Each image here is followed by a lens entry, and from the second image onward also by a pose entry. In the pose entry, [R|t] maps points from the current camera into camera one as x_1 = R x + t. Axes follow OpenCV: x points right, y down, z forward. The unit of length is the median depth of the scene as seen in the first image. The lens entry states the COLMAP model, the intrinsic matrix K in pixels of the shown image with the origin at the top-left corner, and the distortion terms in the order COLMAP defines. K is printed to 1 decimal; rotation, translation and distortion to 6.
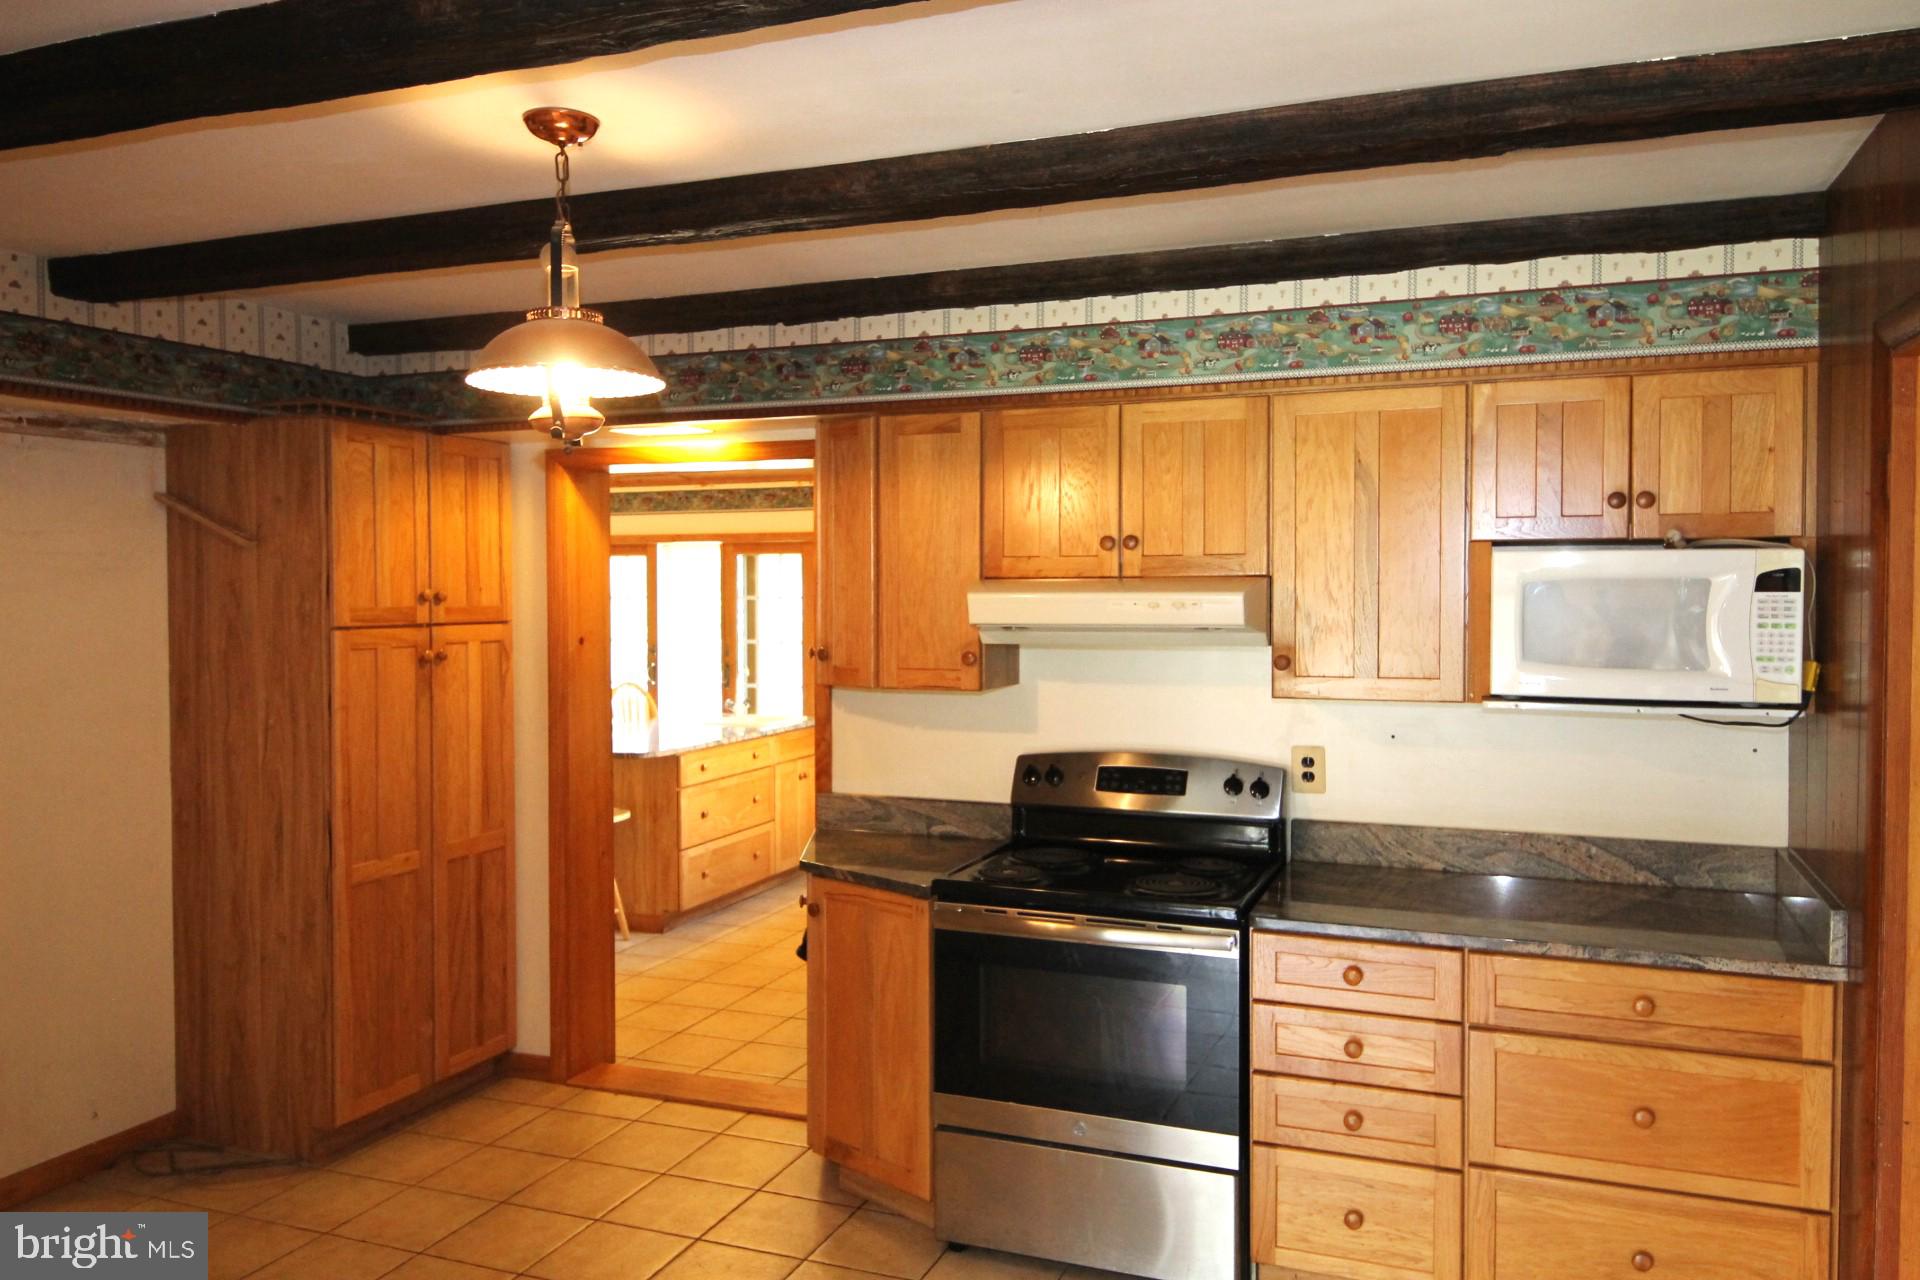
lens RADIAL K [[1415.2, 0, 953.3], [0, 1415.2, 633.1], [0, 0, 1]] dist [0.056791, -0.068369]
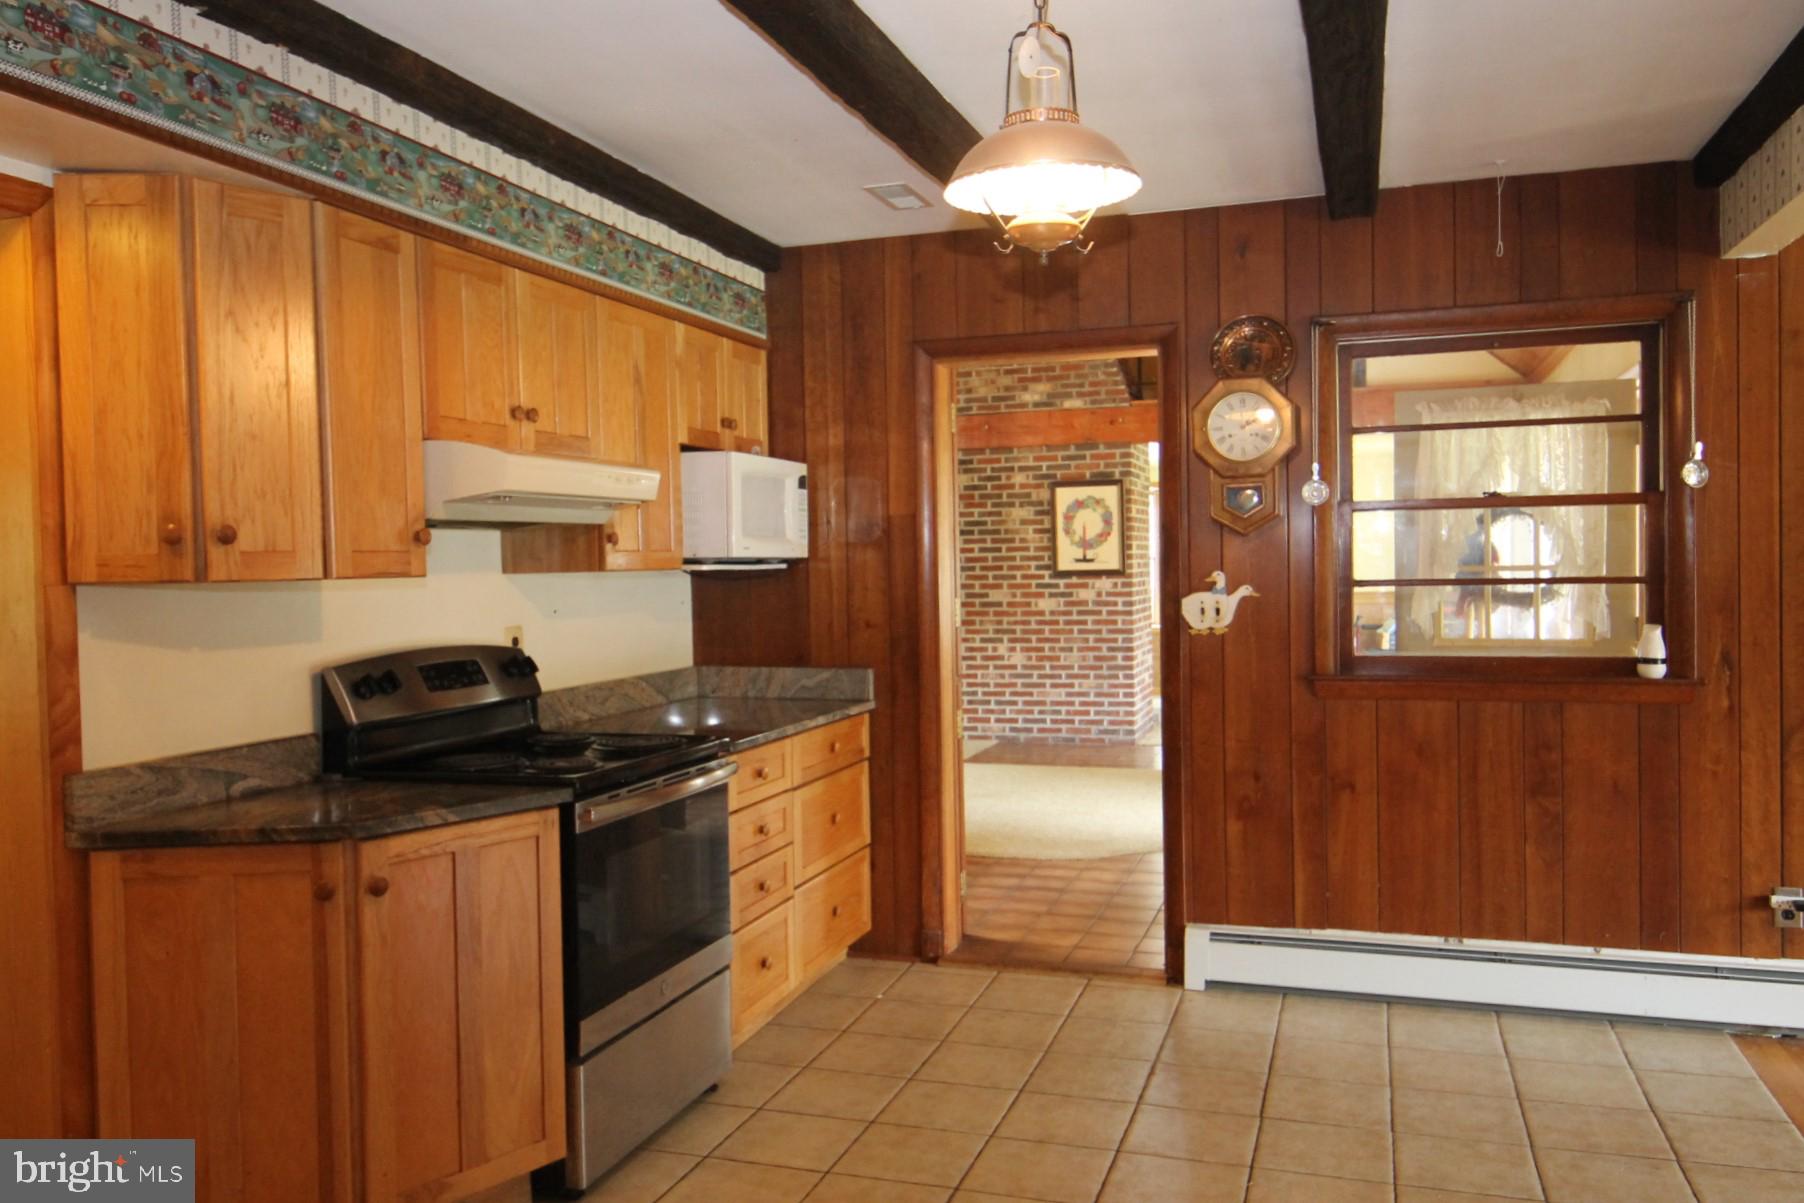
lens RADIAL K [[1329.7, 0, 895.7], [0, 1329.7, 595.0], [0, 0, 1]] dist [0.056791, -0.068369]
pose [[-0.013629, -0.026141, 0.999565, -0.753997], [0.054587, 0.998148, 0.026848, 0.045155], [-0.998416, 0.054929, -0.012177, 0.732673]]
